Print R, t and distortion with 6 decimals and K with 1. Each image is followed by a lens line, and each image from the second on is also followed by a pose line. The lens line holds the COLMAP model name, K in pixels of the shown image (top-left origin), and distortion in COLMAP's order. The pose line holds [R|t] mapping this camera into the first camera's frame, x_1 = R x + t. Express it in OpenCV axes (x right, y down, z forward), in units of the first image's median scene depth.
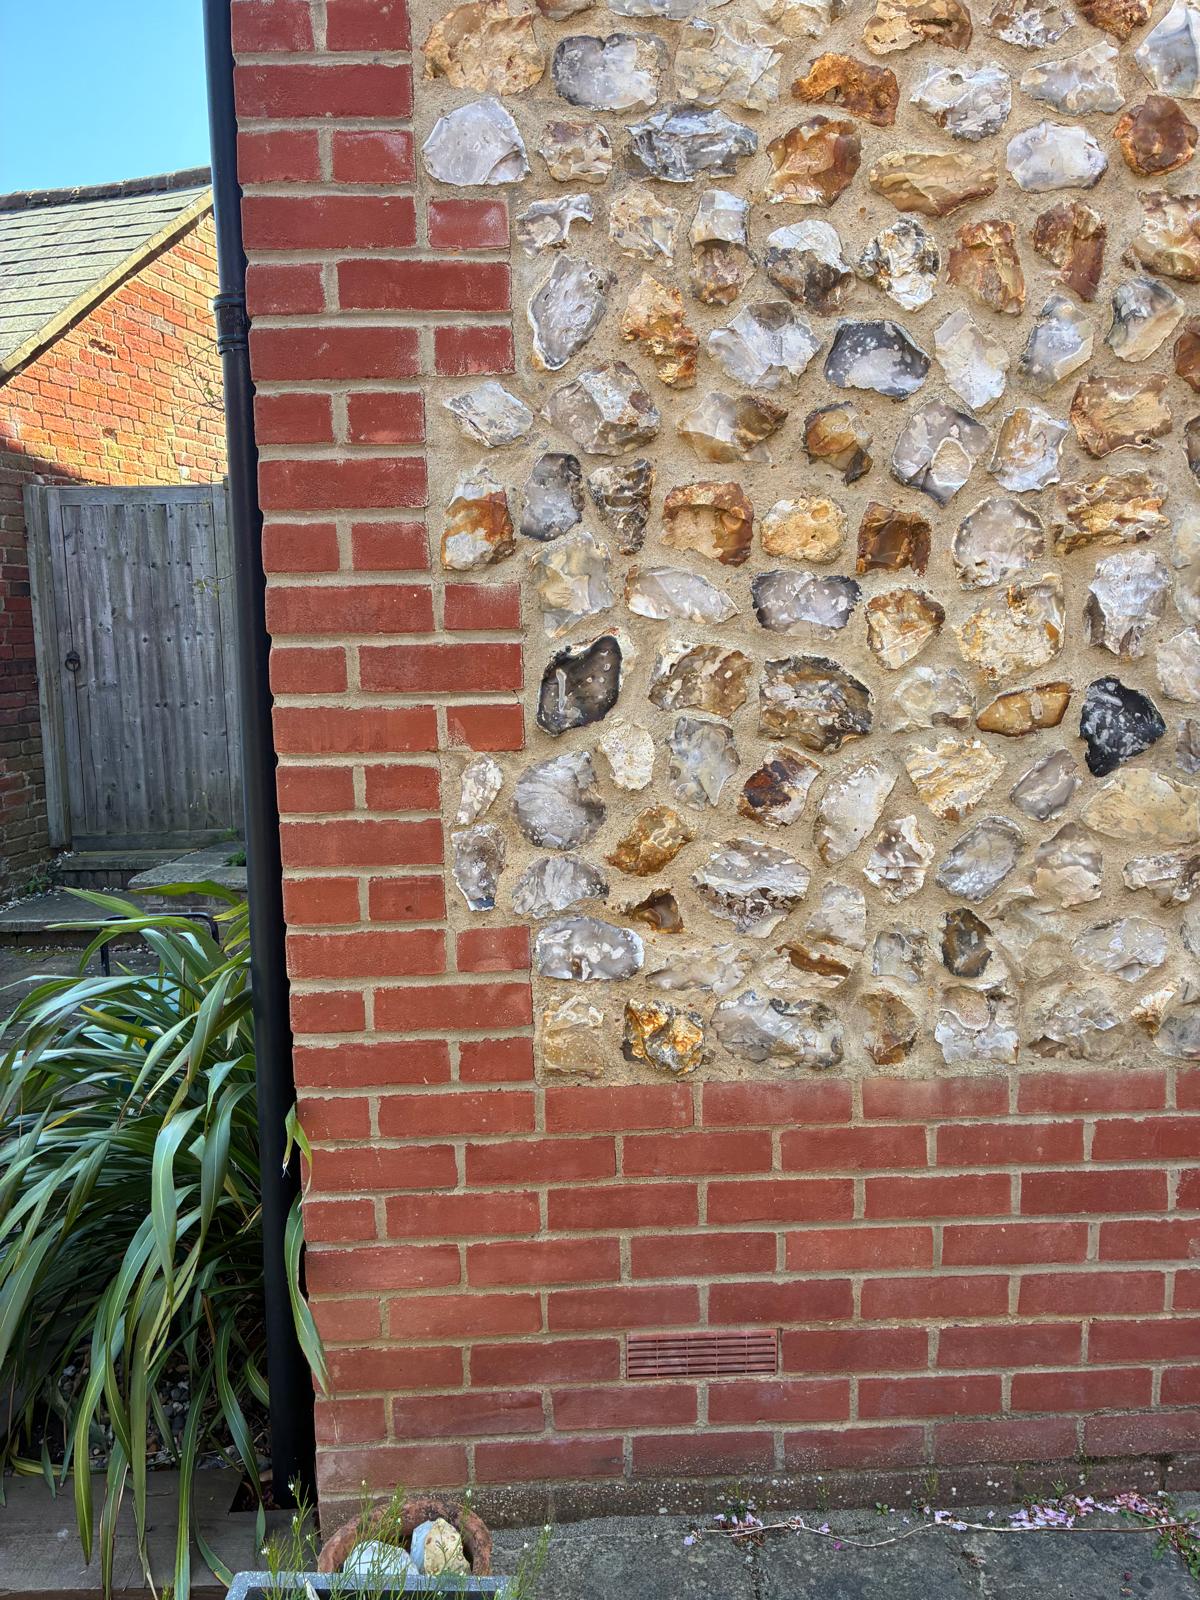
lens RADIAL K [[1202.7, 0, 592.4], [0, 1202.7, 808.7], [0, 0, 1]] dist [0.036622, -0.058917]
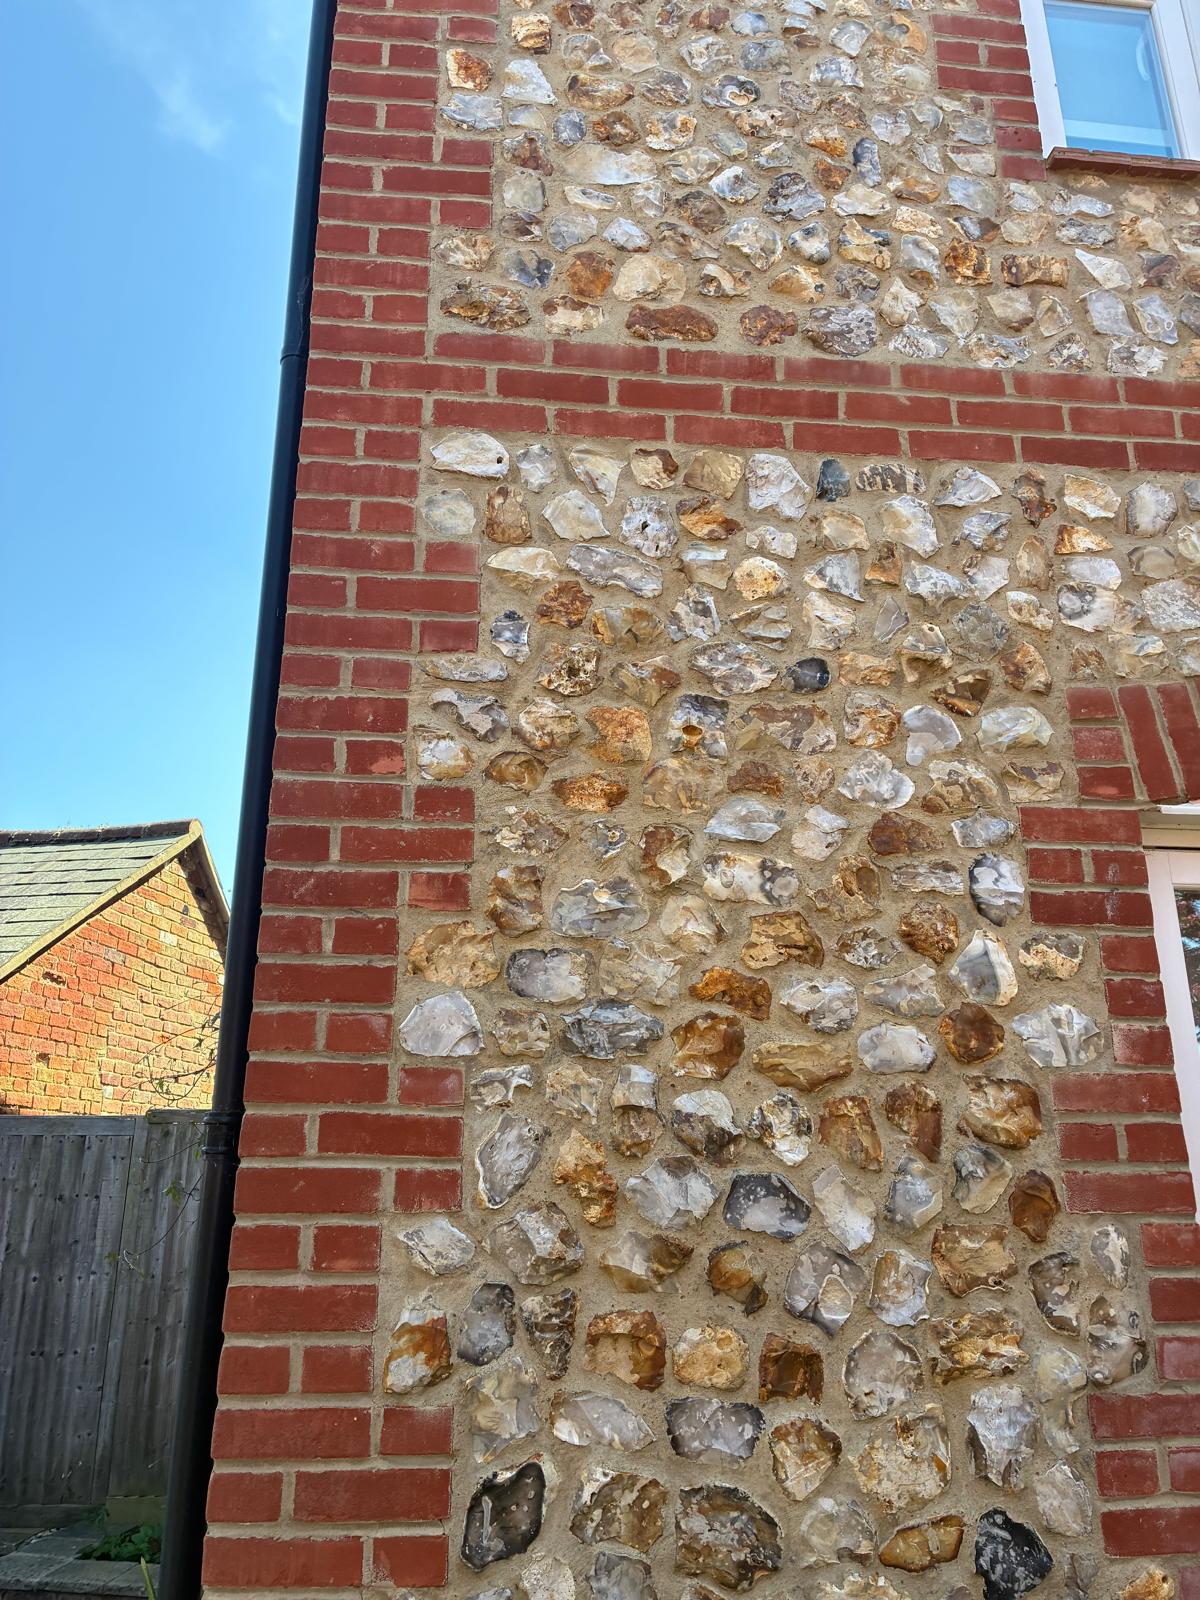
lens RADIAL K [[1202.7, 0, 582.8], [0, 1202.7, 808.6], [0, 0, 1]] dist [0.036622, -0.058917]
pose [[0.997493, 0.045004, 0.054618, -0.028007], [-0.015056, 0.889043, -0.457576, -0.171070], [-0.069150, 0.455607, 0.887491, -0.222108]]
